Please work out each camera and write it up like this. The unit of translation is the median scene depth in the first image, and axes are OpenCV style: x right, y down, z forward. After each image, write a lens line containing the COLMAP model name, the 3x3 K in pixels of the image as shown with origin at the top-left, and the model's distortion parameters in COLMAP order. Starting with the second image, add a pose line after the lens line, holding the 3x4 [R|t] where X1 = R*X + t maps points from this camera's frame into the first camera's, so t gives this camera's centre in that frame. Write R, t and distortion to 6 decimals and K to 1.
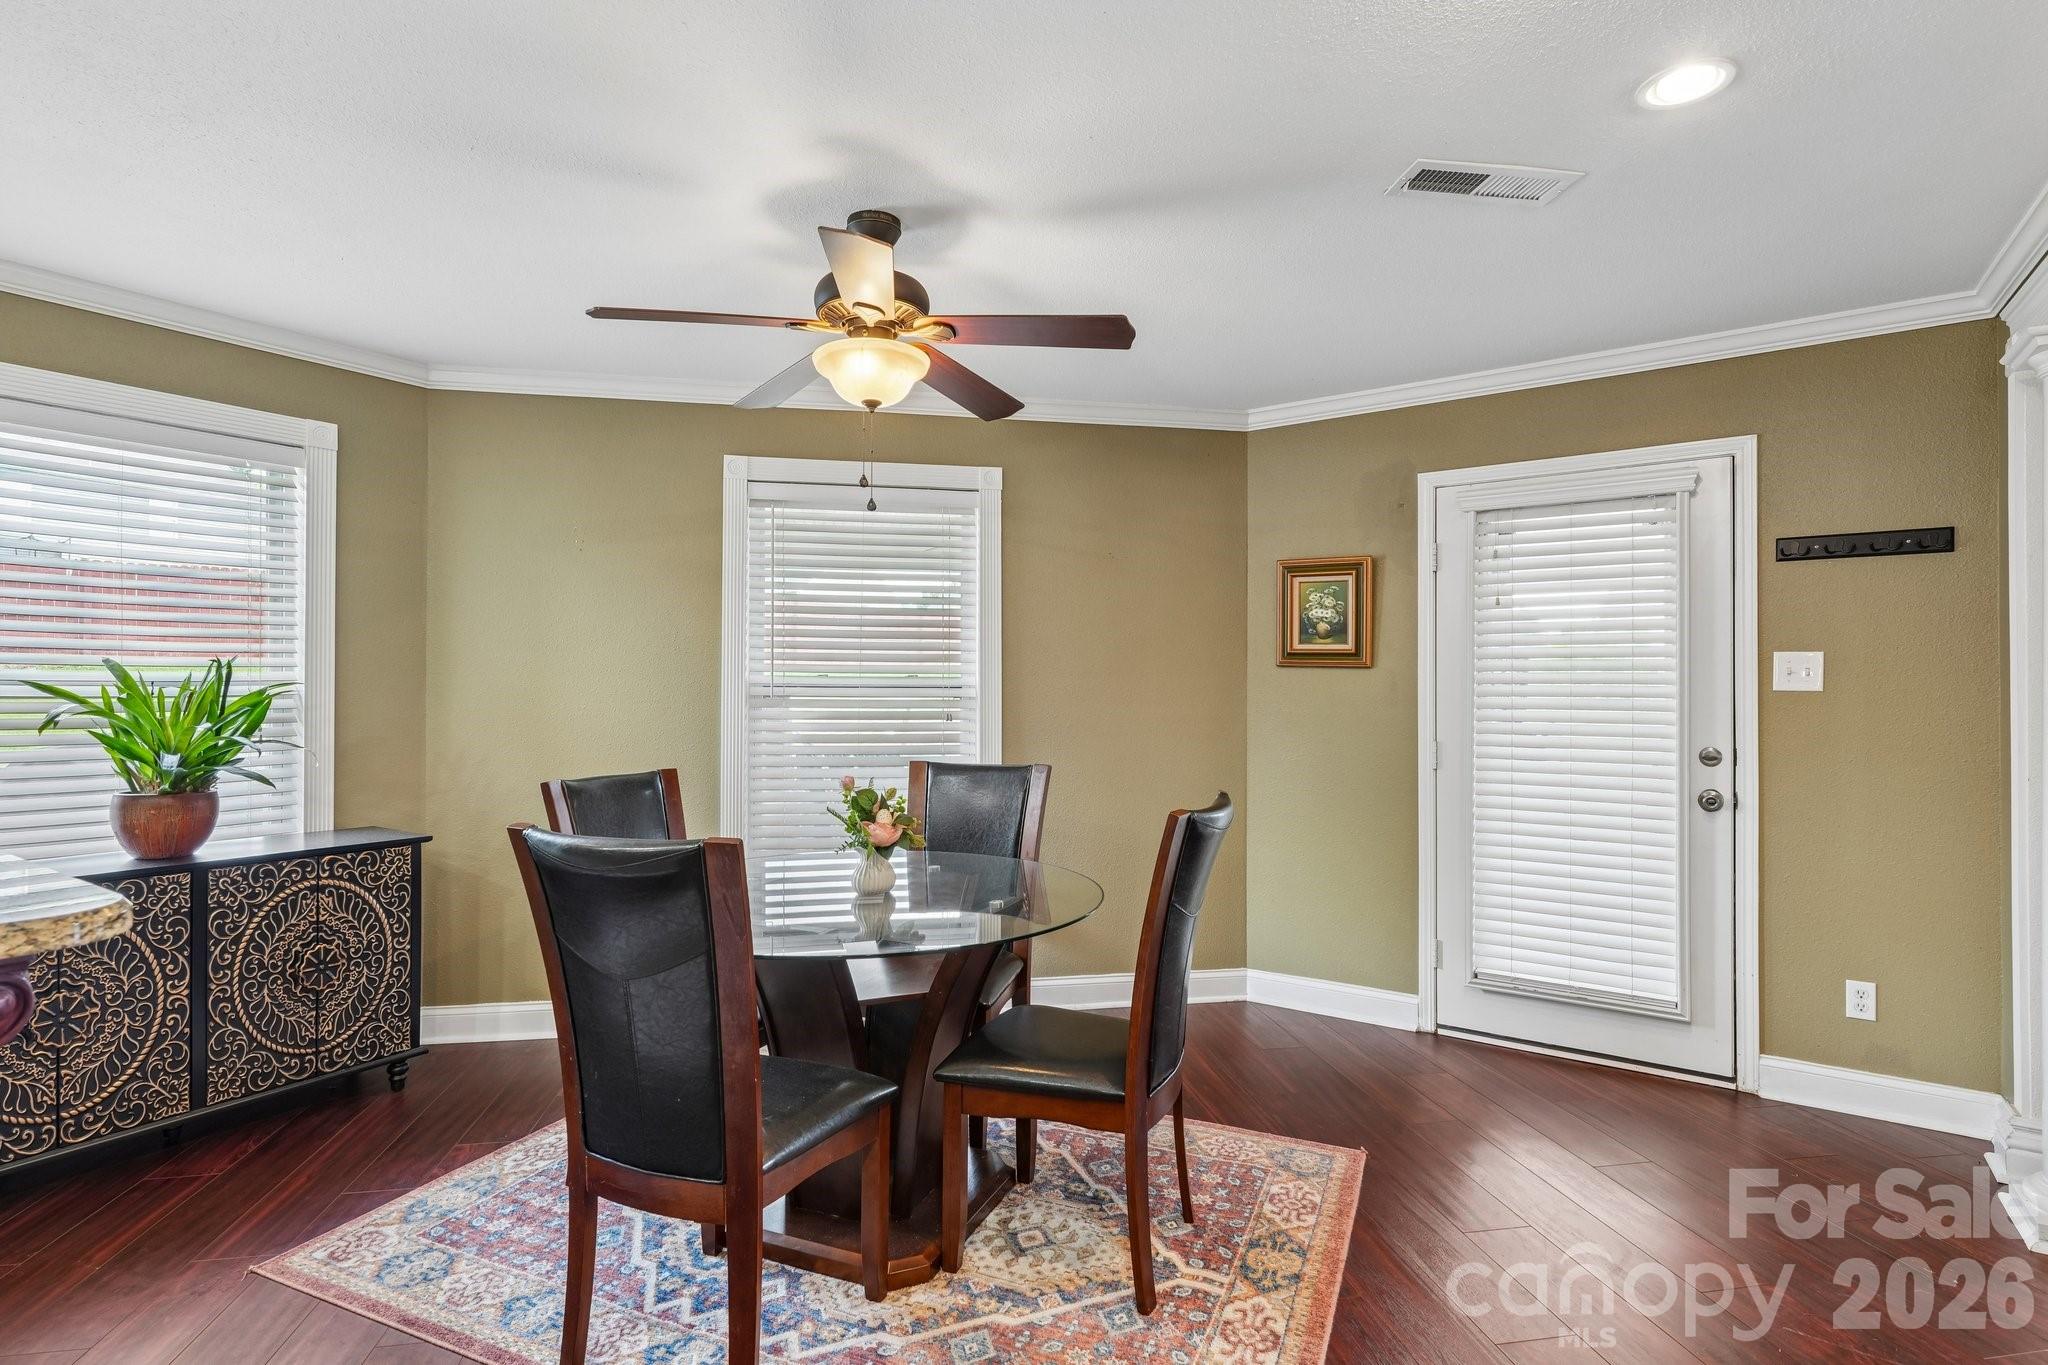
lens RADIAL K [[1015.6, 0, 1024.0], [0, 1015.6, 682.5], [0, 0, 1]] dist [0.000306, -0.000288]
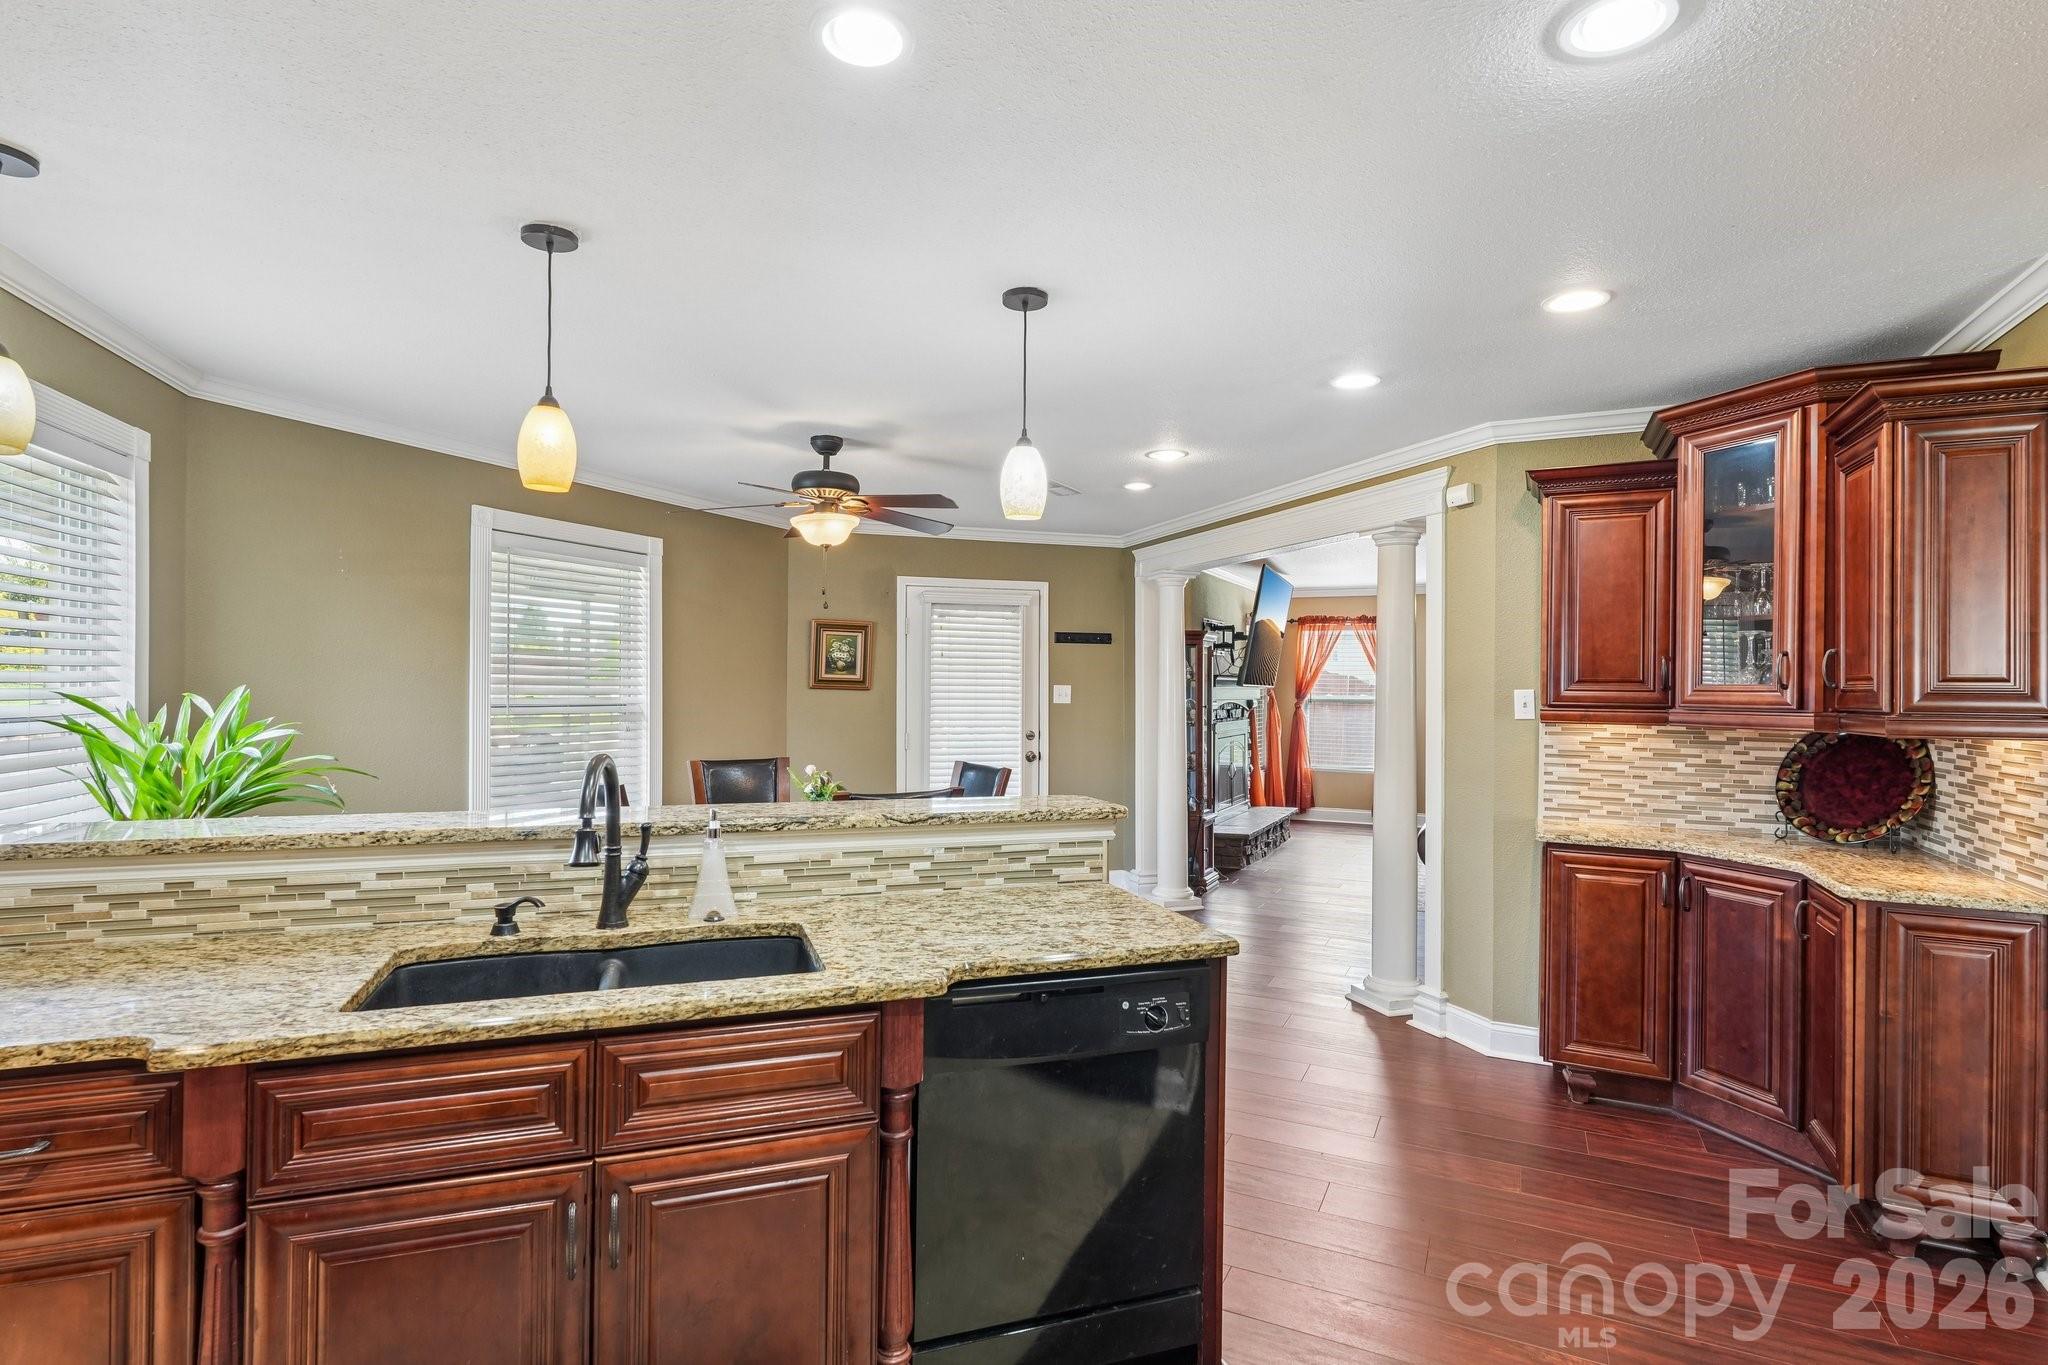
lens RADIAL K [[1010.7, 0, 1023.1], [0, 1010.7, 684.0], [0, 0, 1]] dist [0.000049, 0.000235]
pose [[0.591767, 0.003427, 0.806102, -0.986307], [-0.010218, 0.999943, 0.003250, -0.038013], [-0.806044, -0.010160, 0.591768, -0.201081]]
